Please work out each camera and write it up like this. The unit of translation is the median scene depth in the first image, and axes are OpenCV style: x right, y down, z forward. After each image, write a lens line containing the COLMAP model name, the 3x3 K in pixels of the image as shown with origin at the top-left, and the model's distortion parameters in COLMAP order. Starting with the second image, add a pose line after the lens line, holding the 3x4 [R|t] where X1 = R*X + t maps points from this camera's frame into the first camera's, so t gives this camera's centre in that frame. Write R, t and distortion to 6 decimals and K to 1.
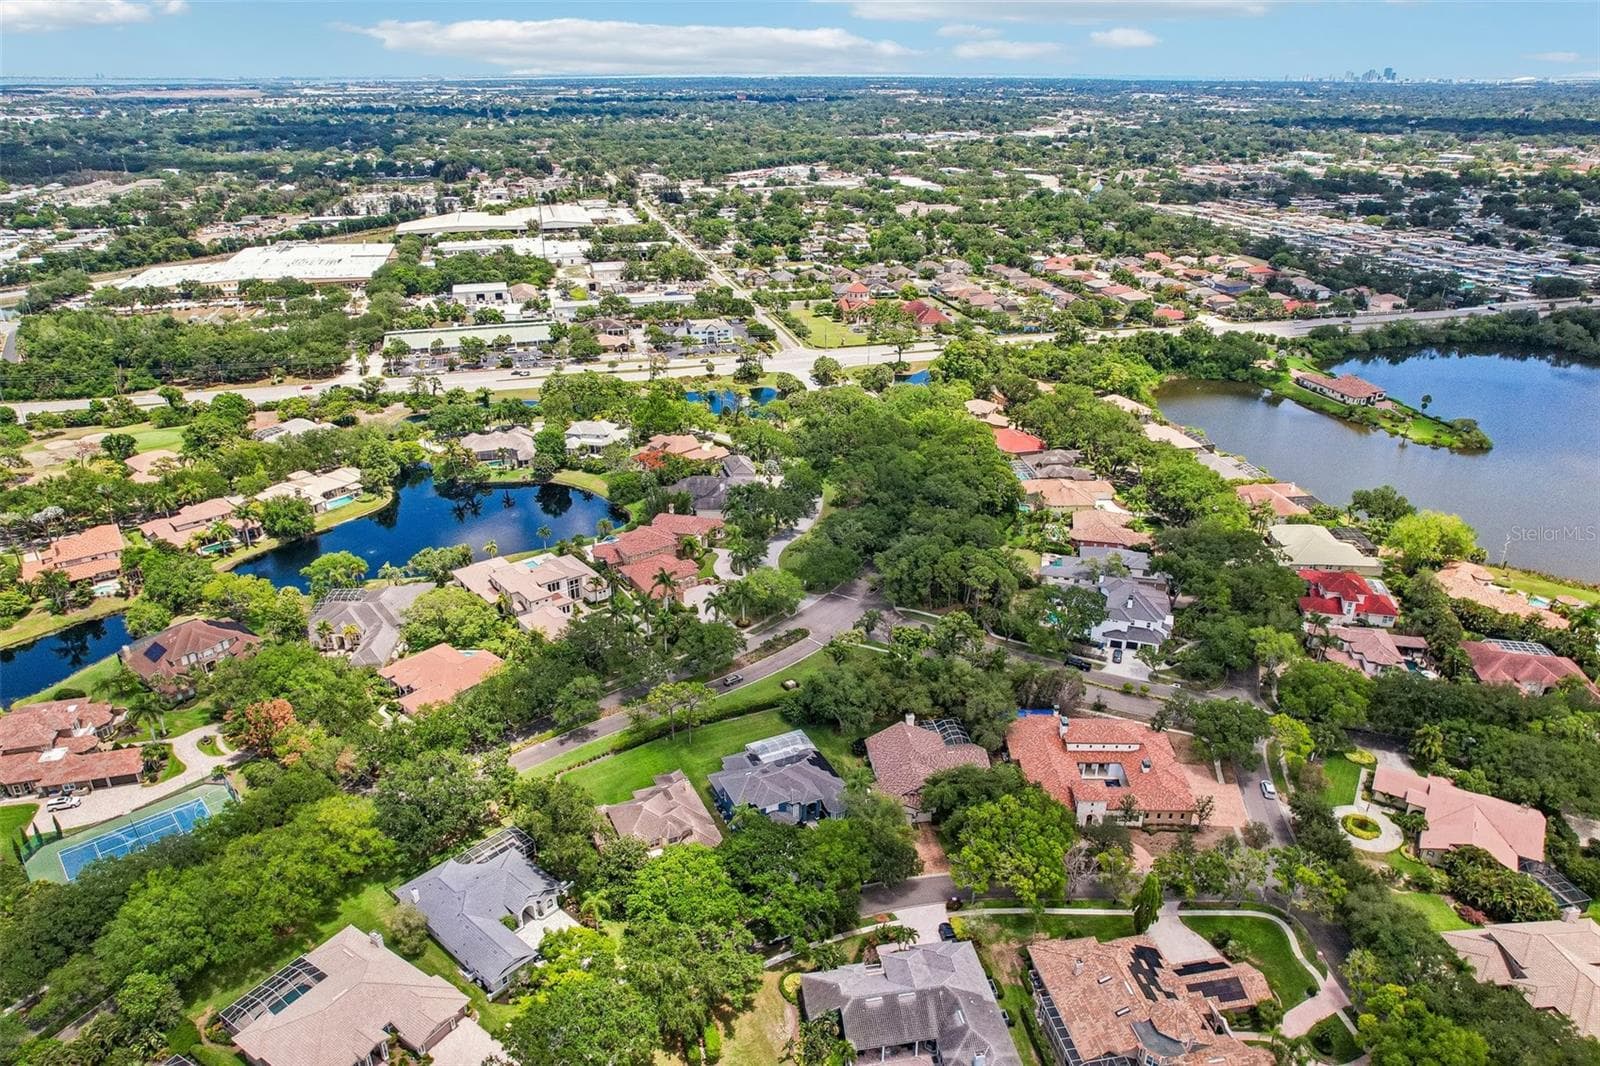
lens RADIAL K [[891.4, 0, 798.5], [0, 891.4, 542.6], [0, 0, 1]] dist [-0.056892, -0.000031]
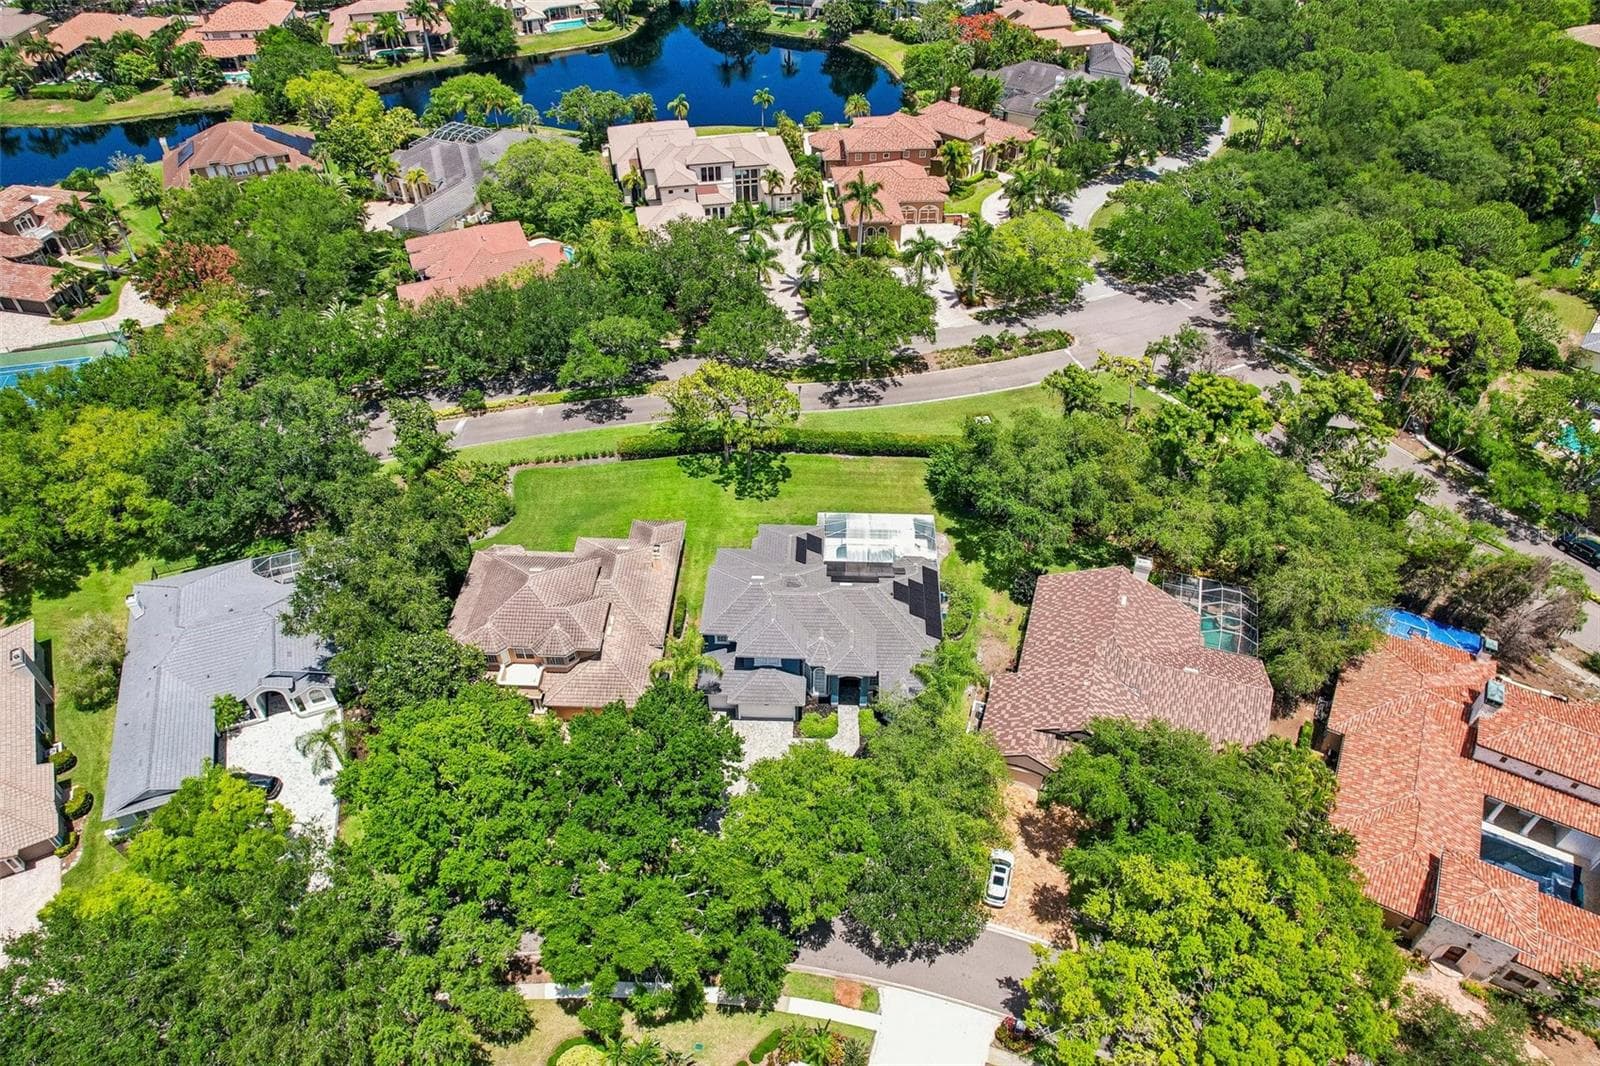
lens RADIAL K [[1018.8, 0, 800.0], [0, 1018.8, 533.0], [0, 0, 1]] dist [-0.070899, 0.079364]
pose [[0.901009, 0.307029, -0.306459, 0.094448], [-0.192606, 0.916136, 0.351565, 0.021120], [0.388698, -0.257737, 0.884582, 0.356221]]
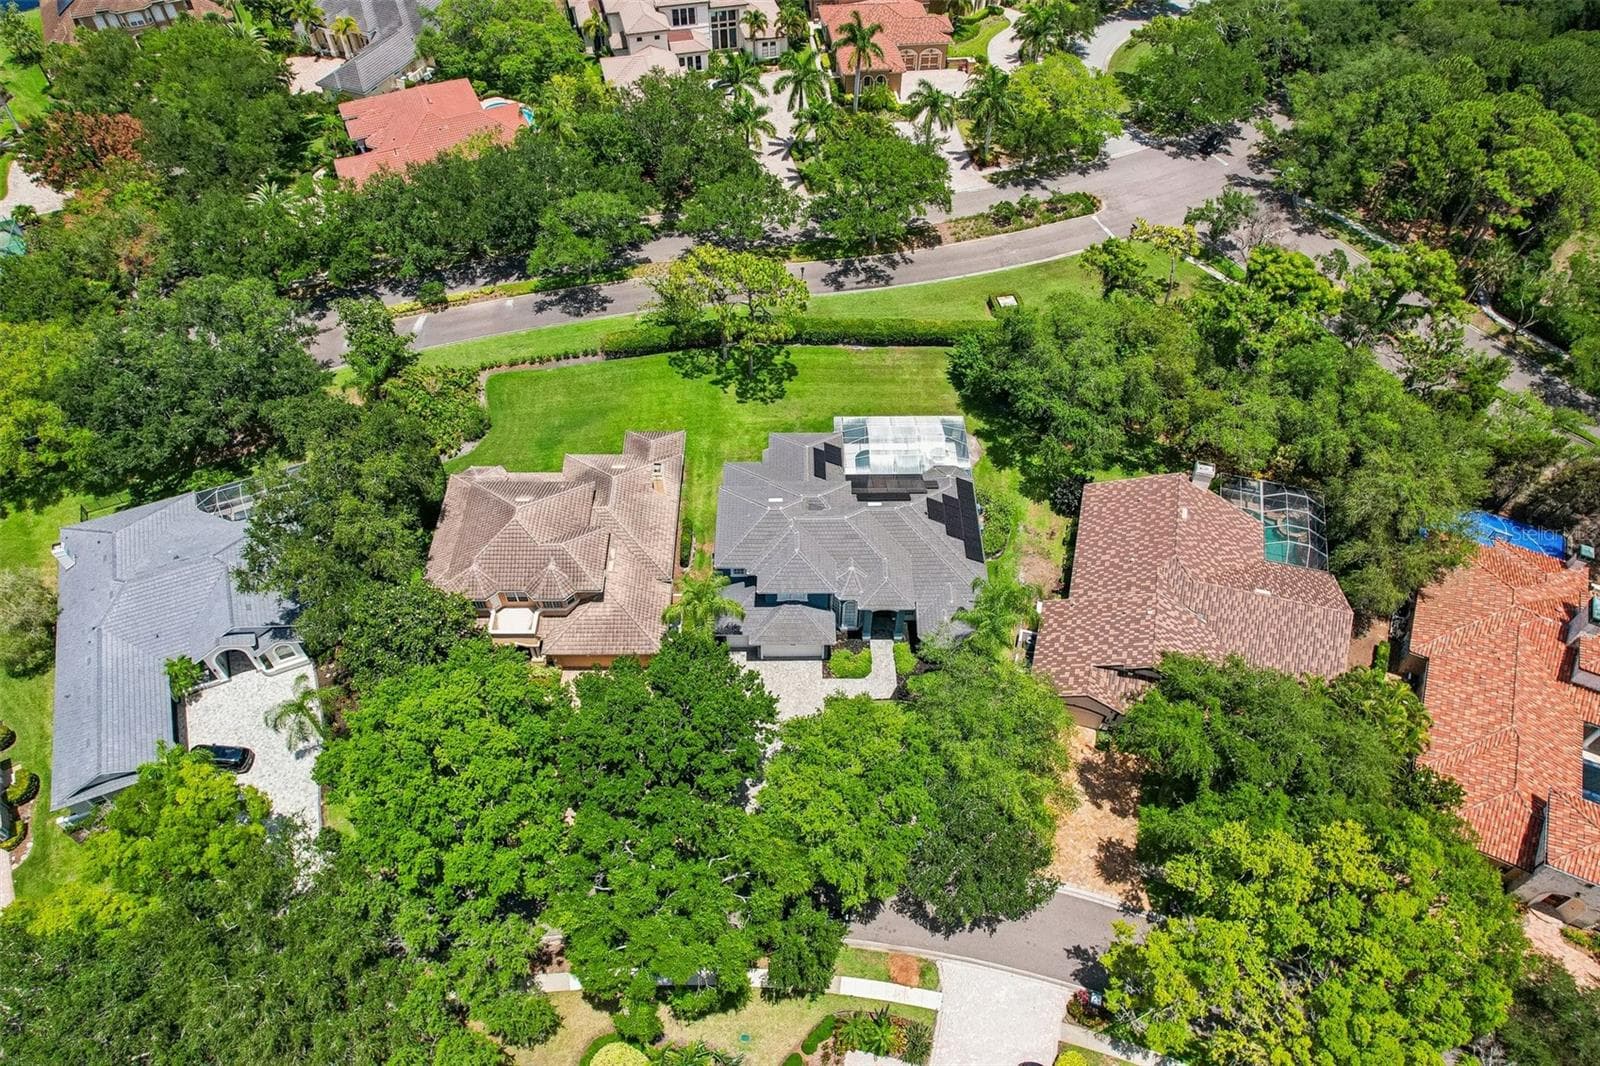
lens RADIAL K [[1053.9, 0, 800.0], [0, 1053.9, 533.0], [0, 0, 1]] dist [-0.071441, 0.076956]
pose [[0.916806, 0.315634, -0.244624, 0.062510], [-0.177026, 0.870343, 0.459527, 0.021446], [0.357949, -0.377993, 0.853811, 0.386170]]
